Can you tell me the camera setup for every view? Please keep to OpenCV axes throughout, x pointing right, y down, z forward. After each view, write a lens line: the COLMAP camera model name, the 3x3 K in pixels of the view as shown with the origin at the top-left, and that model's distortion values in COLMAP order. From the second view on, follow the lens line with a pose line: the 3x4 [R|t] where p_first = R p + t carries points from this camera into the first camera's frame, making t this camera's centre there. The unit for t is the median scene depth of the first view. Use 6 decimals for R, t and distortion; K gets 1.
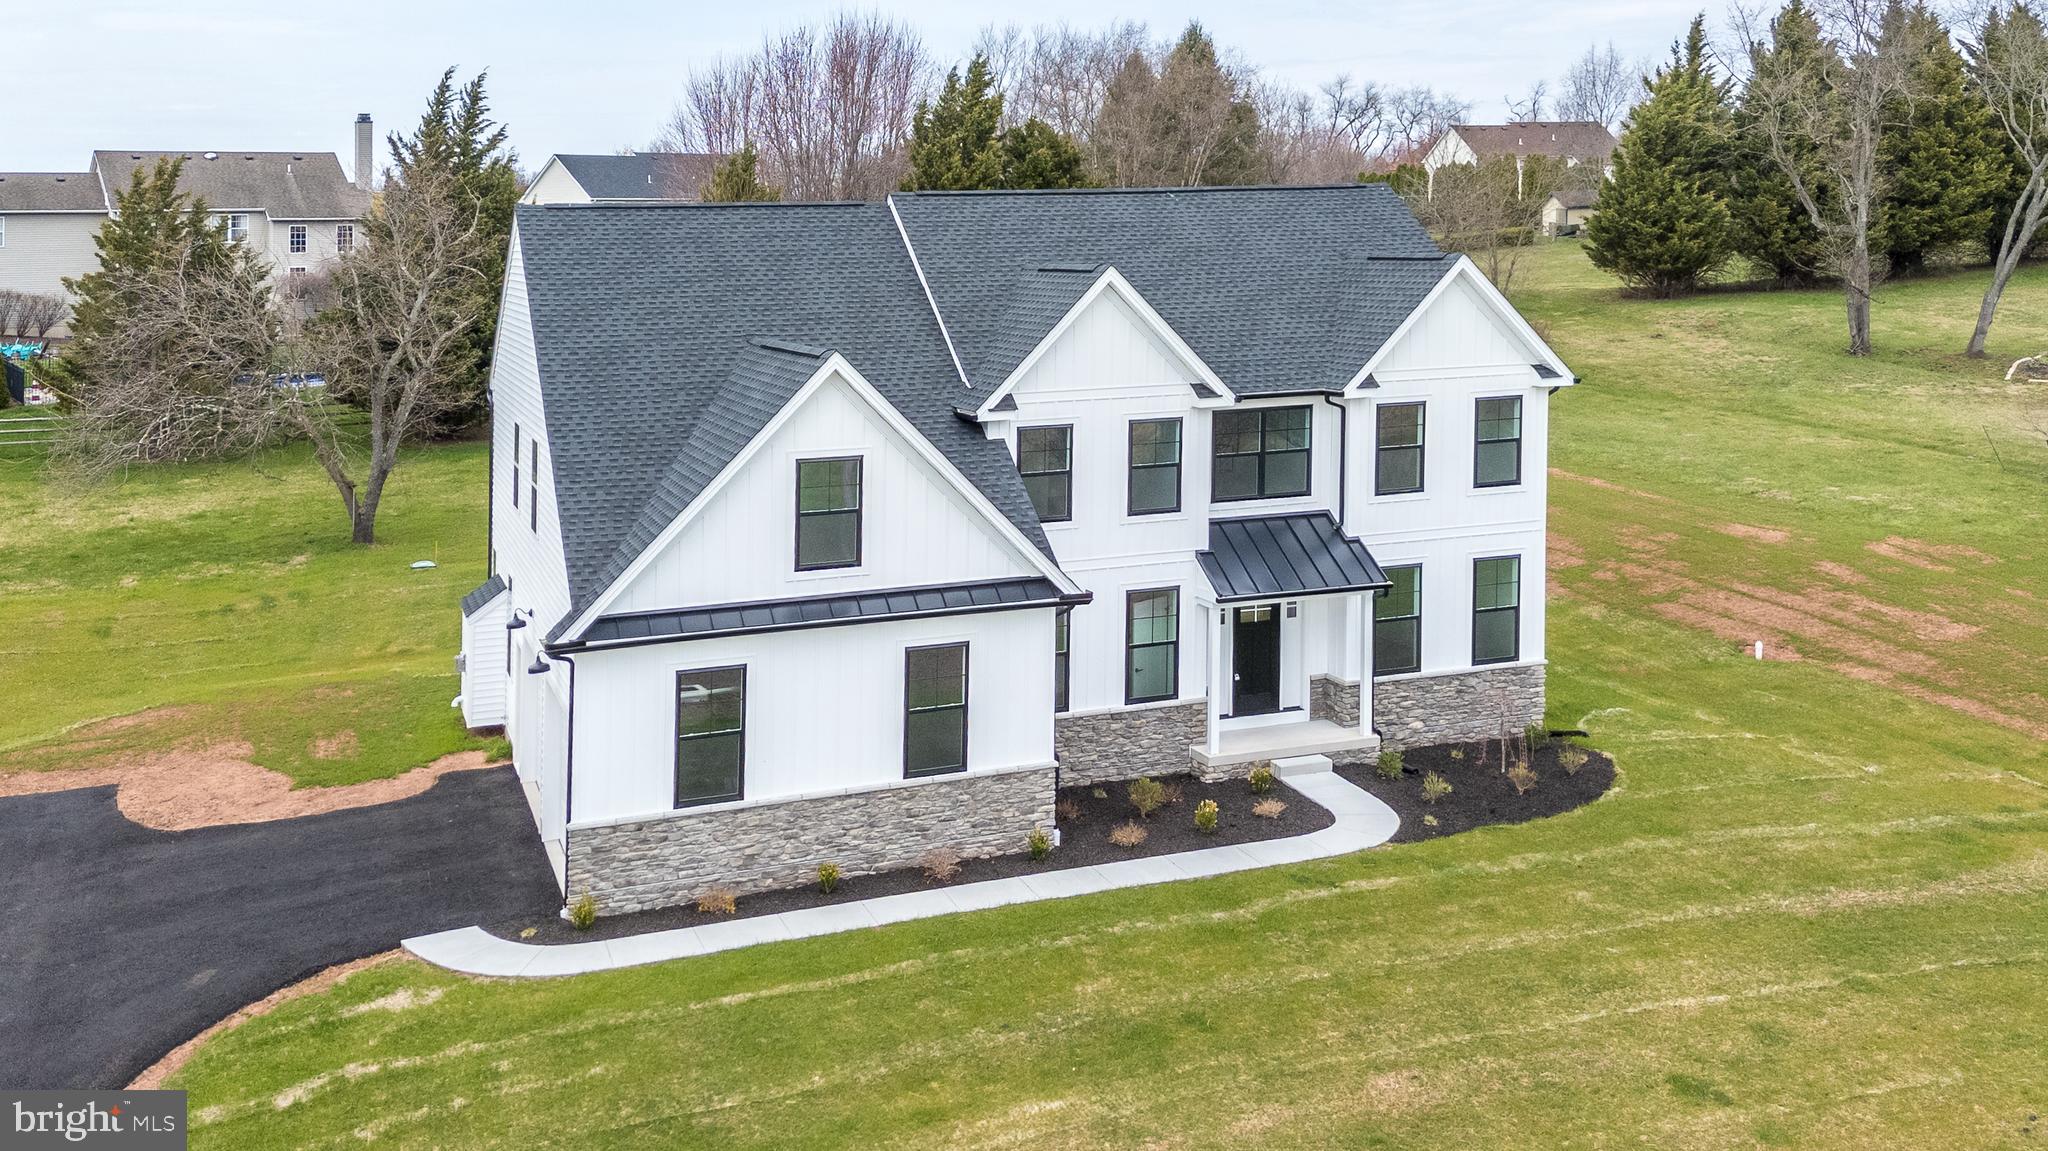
lens RADIAL K [[1937.2, 0, 1028.7], [0, 1937.2, 252.2], [0, 0, 1]] dist [0.048561, -0.007447]
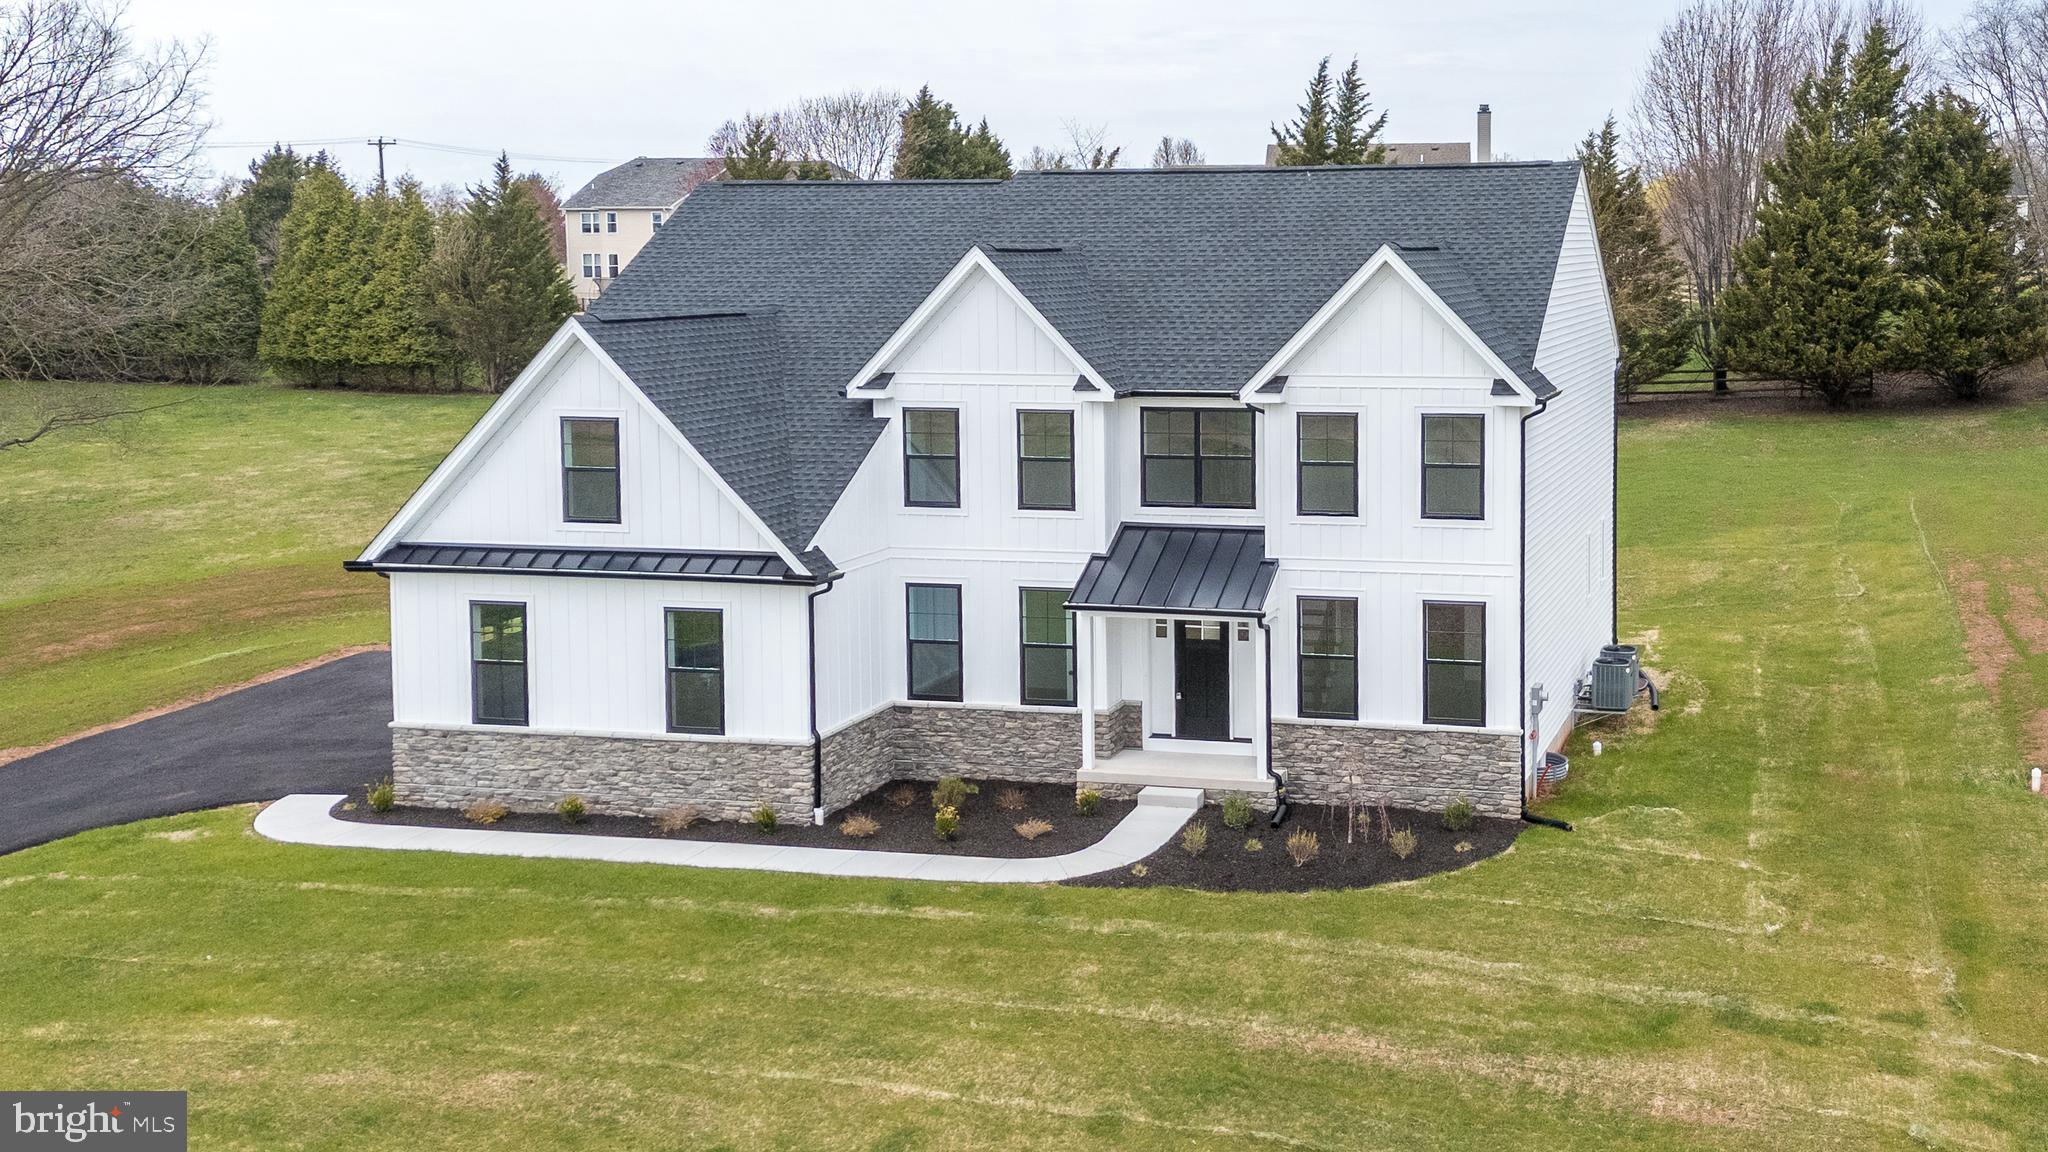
lens RADIAL K [[2032.9, 0, 1422.6], [0, 2032.9, 304.3], [0, 0, 1]] dist [0.046666, -0.024564]
pose [[0.847046, 0.042047, -0.529854, 0.837785], [-0.023044, 0.998834, 0.042424, -0.013068], [0.531020, -0.023725, 0.847027, 0.289259]]
